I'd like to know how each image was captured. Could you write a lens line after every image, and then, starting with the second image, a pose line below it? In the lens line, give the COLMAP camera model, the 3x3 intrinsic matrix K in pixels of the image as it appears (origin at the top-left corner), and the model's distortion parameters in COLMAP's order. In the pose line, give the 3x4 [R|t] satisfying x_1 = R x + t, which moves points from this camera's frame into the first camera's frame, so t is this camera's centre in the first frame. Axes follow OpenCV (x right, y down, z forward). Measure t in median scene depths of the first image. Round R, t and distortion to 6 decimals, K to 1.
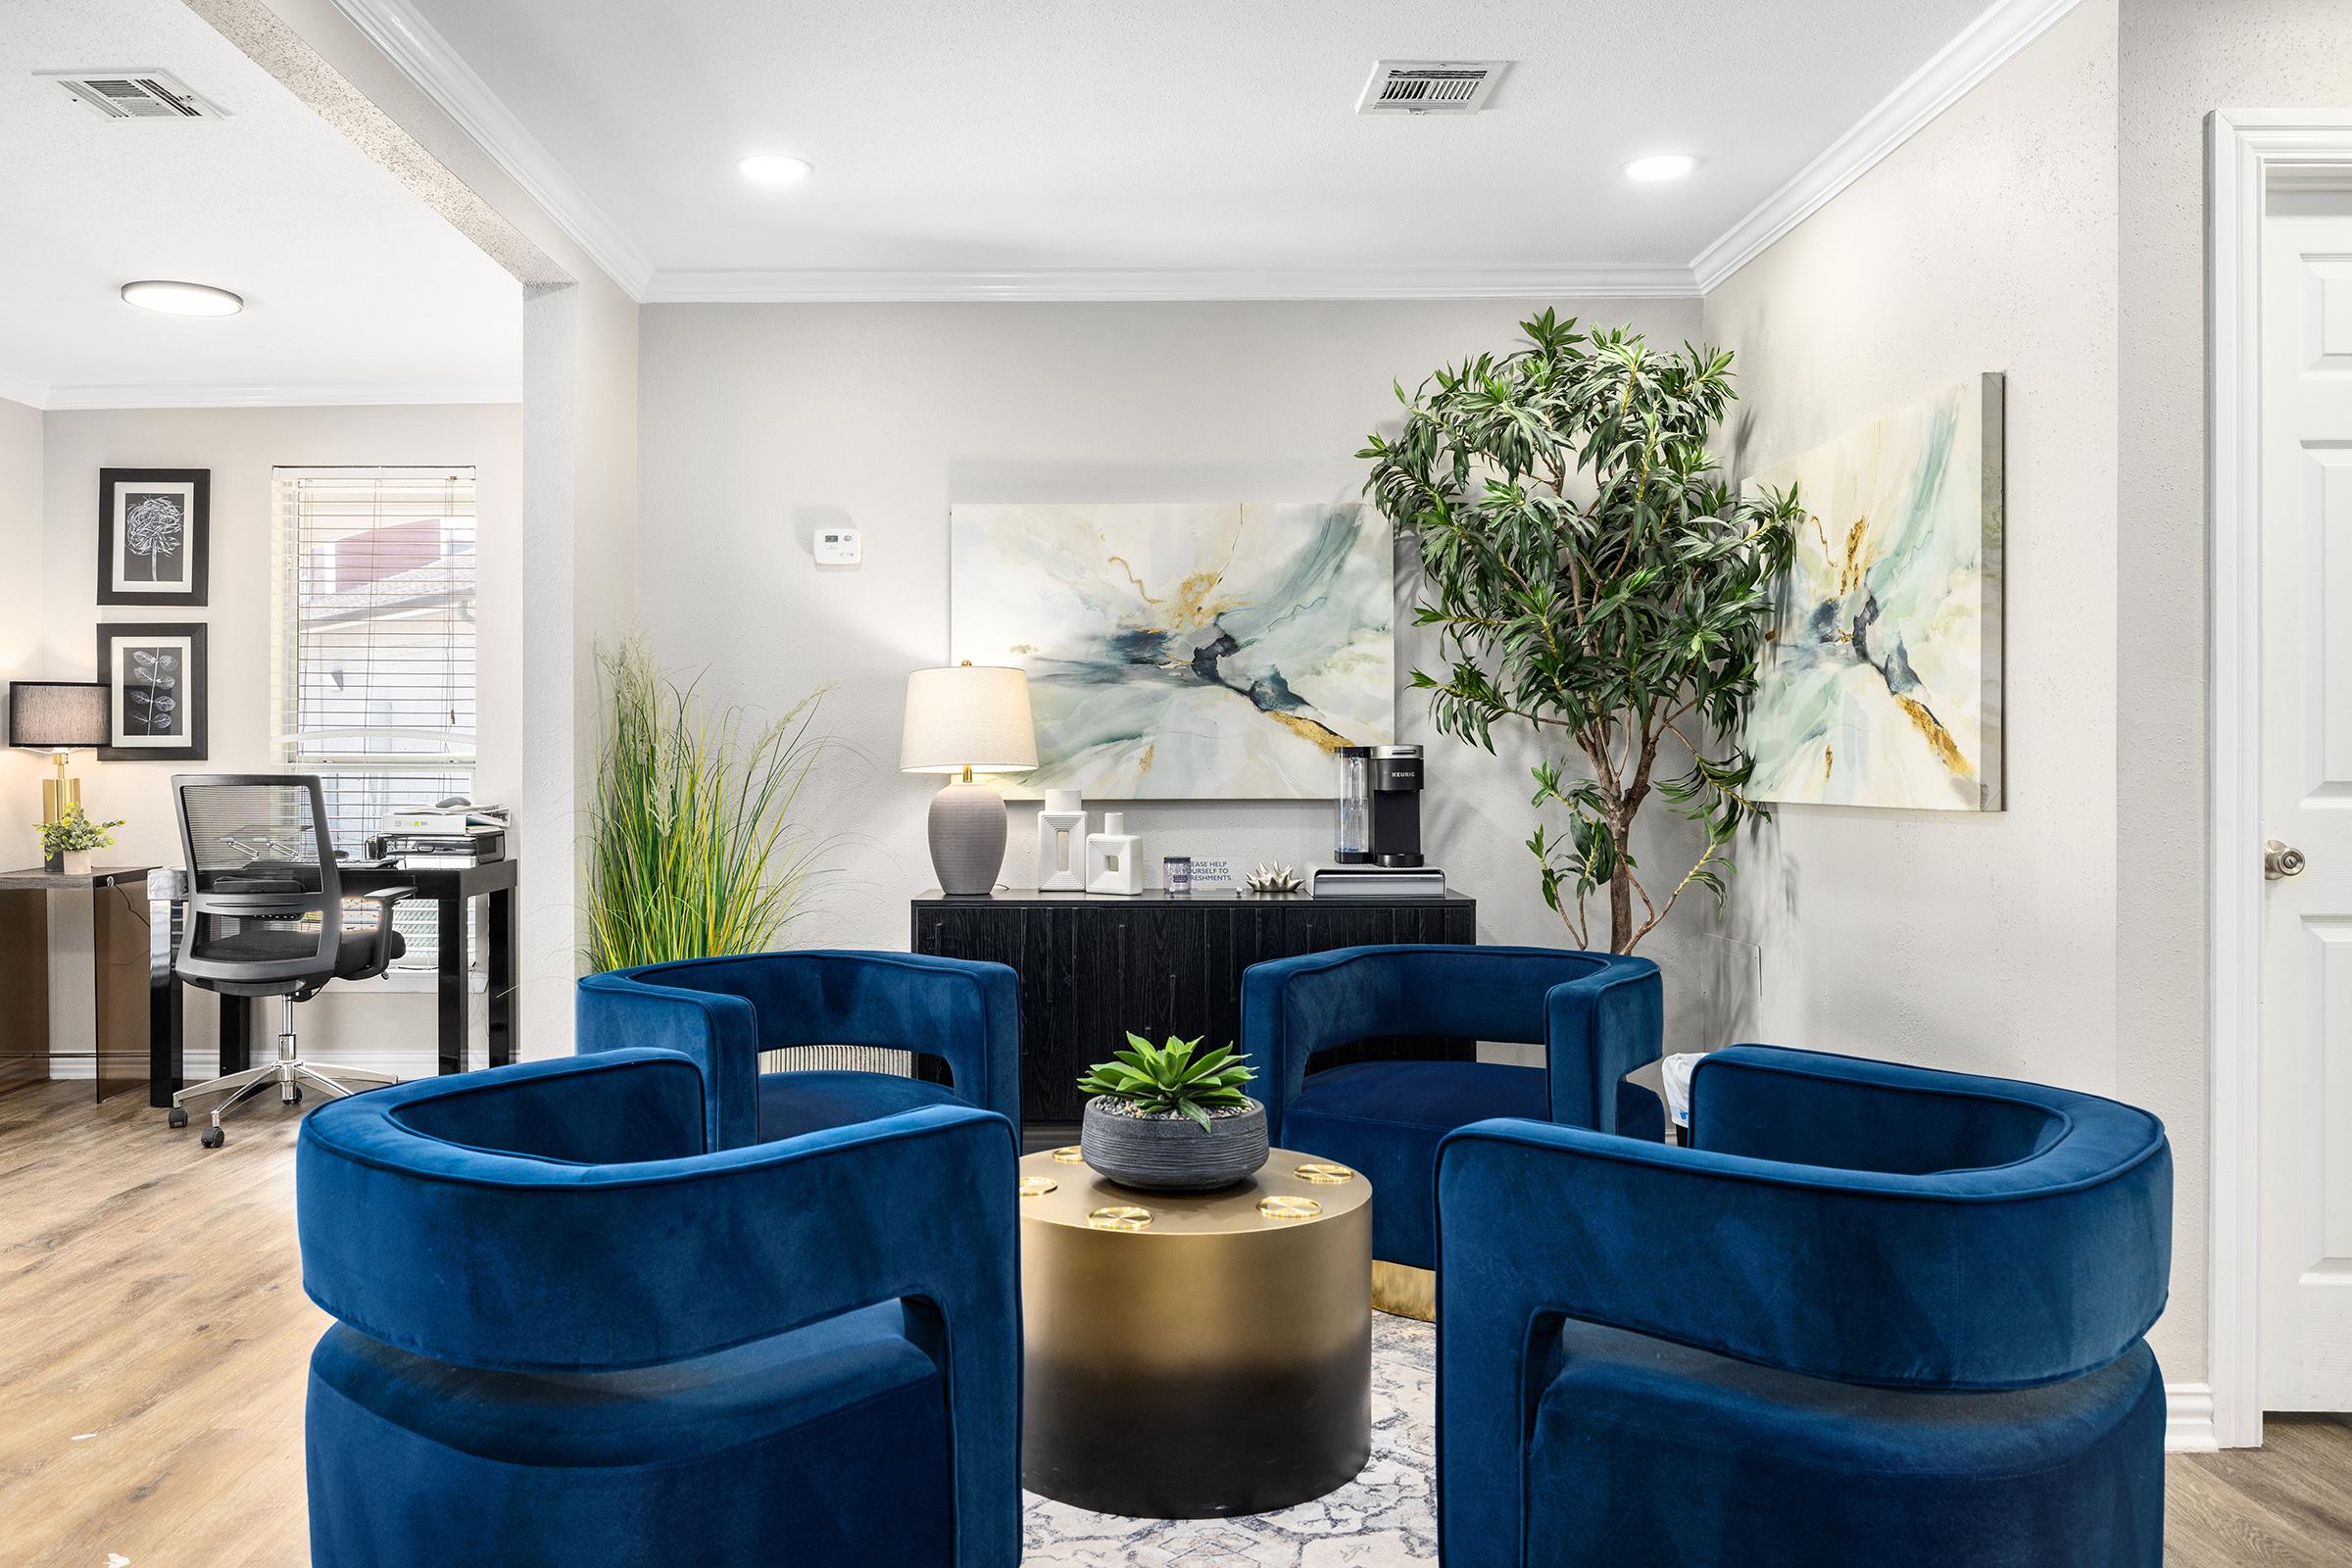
lens RADIAL K [[1721.5, 0, 1190.3], [0, 1721.5, 766.1], [0, 0, 1]] dist [0.023365, -0.000184]
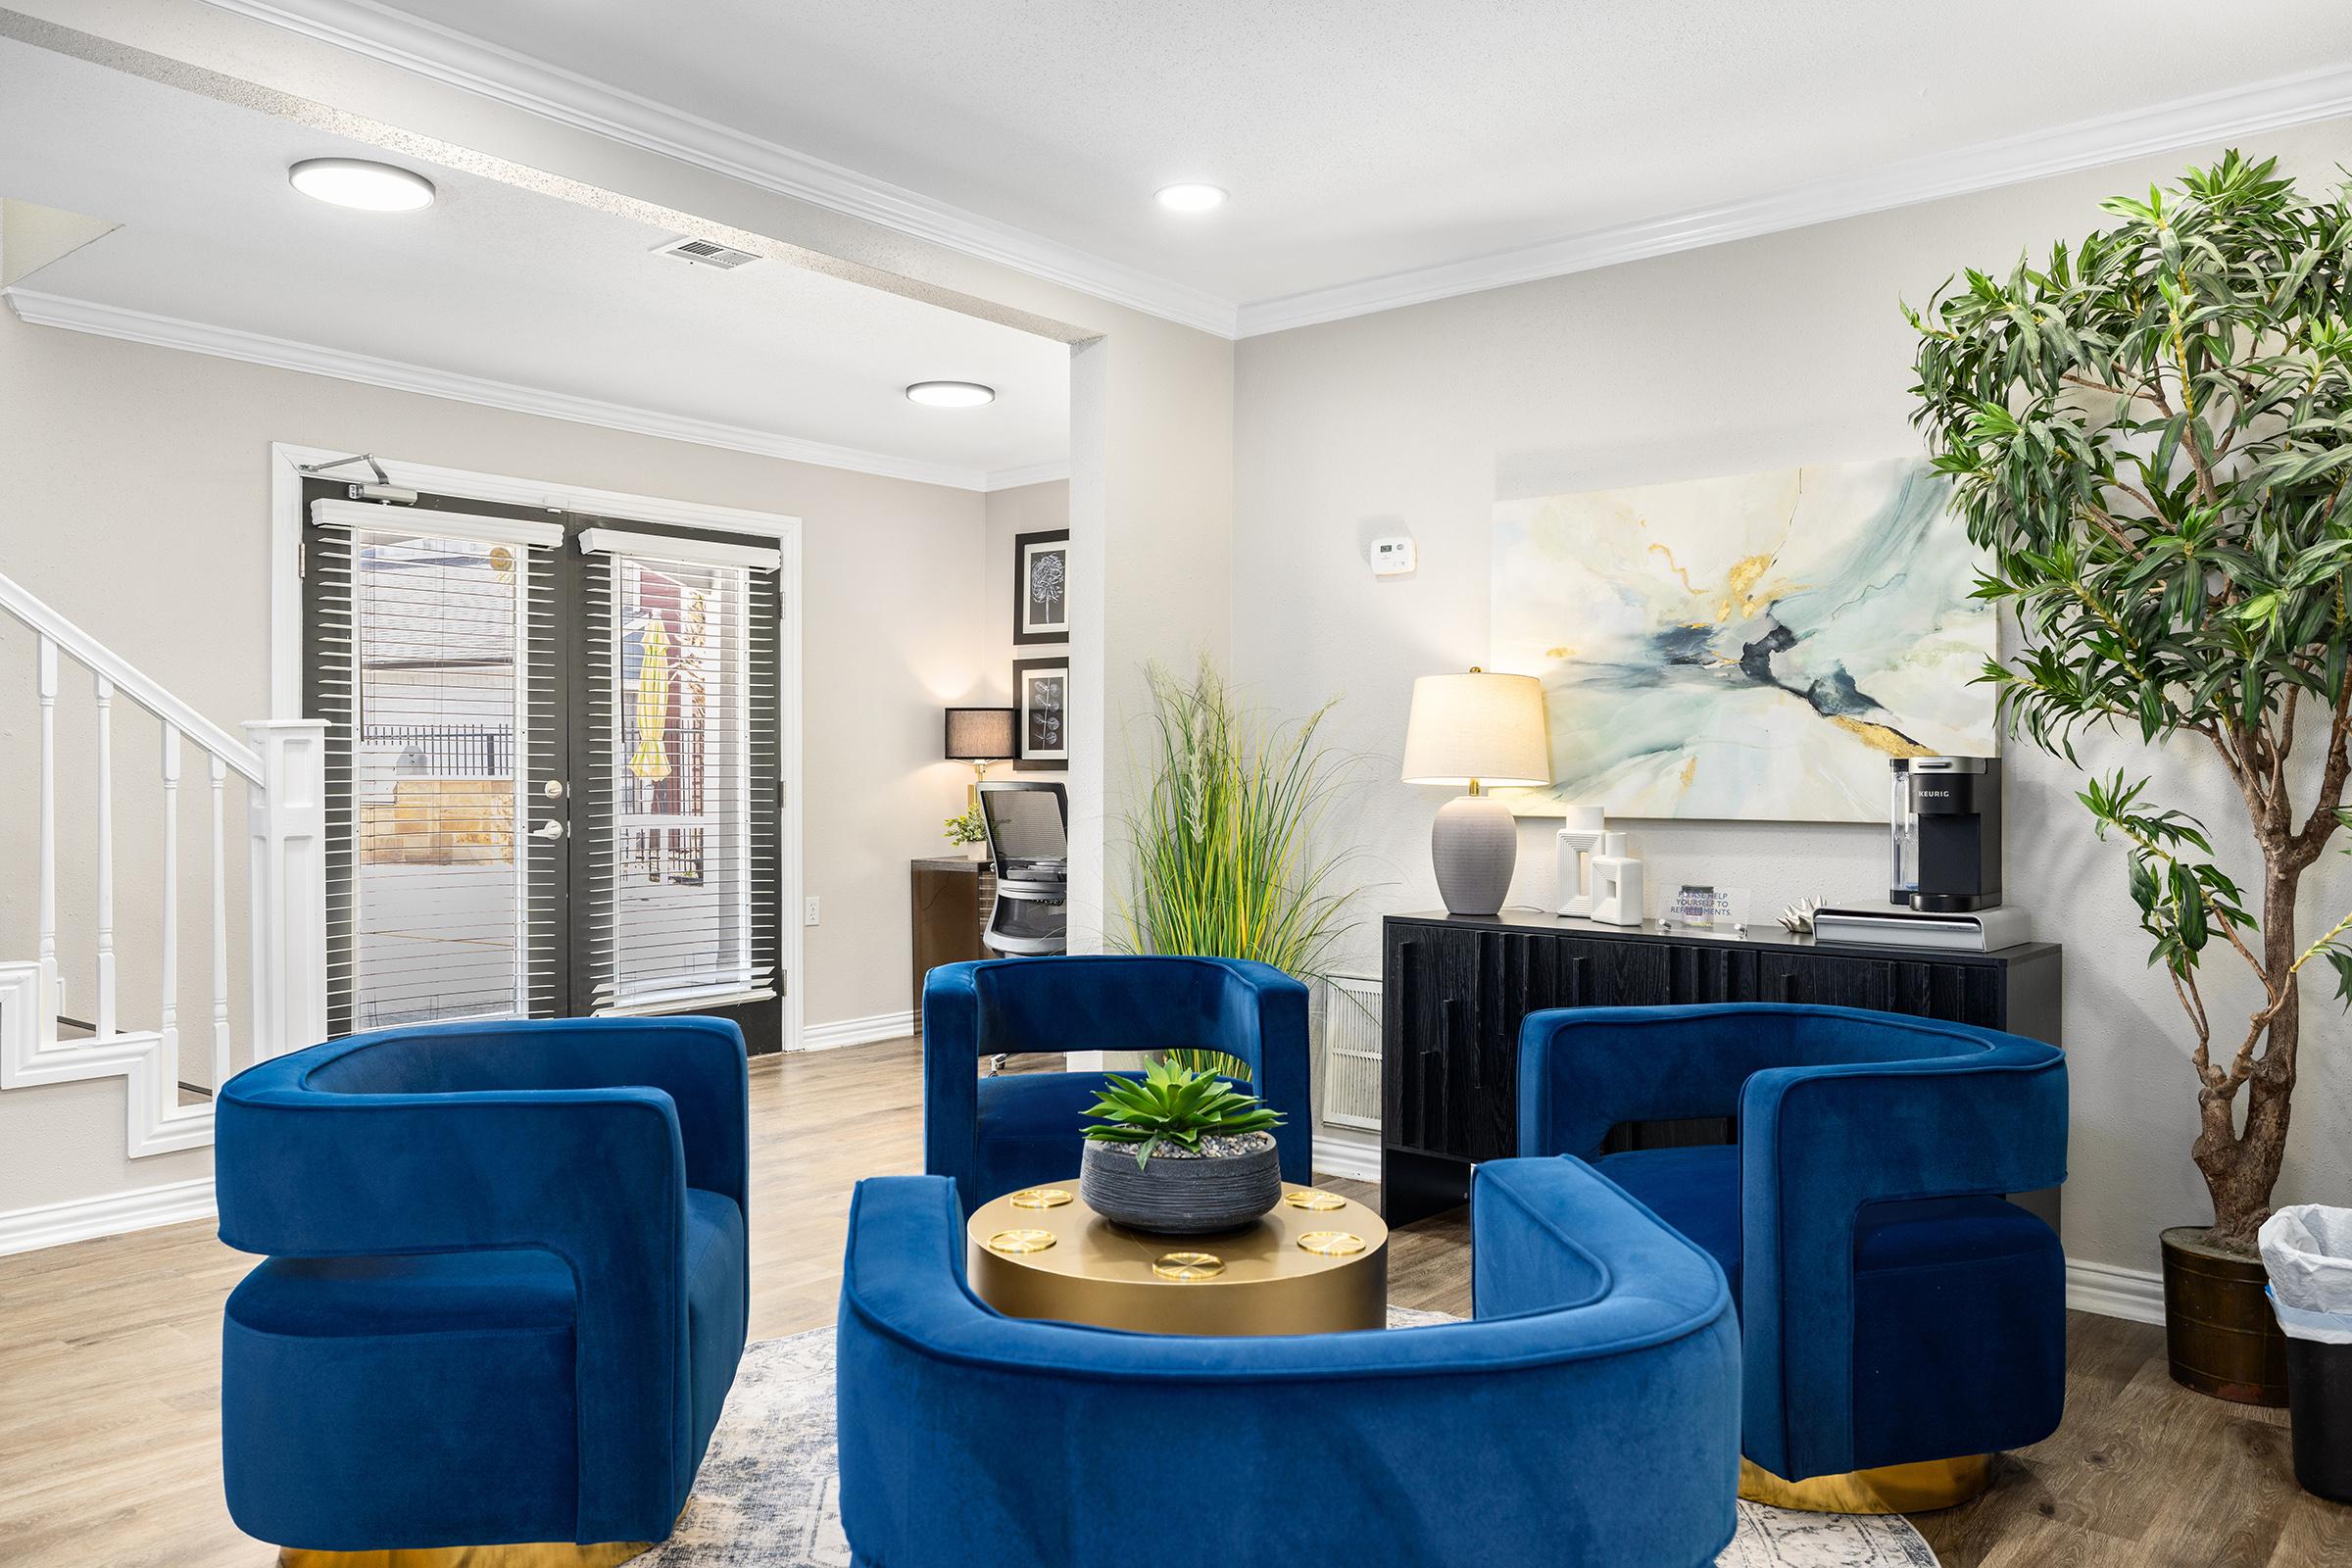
lens RADIAL K [[1721.5, 0, 1188.4], [0, 1721.5, 781.8], [0, 0, 1]] dist [0.023365, -0.000184]
pose [[0.782399, 0.008442, -0.622720, 0.321428], [-0.007597, 0.999963, 0.004011, -0.001123], [0.622731, 0.001593, 0.782434, 0.156742]]
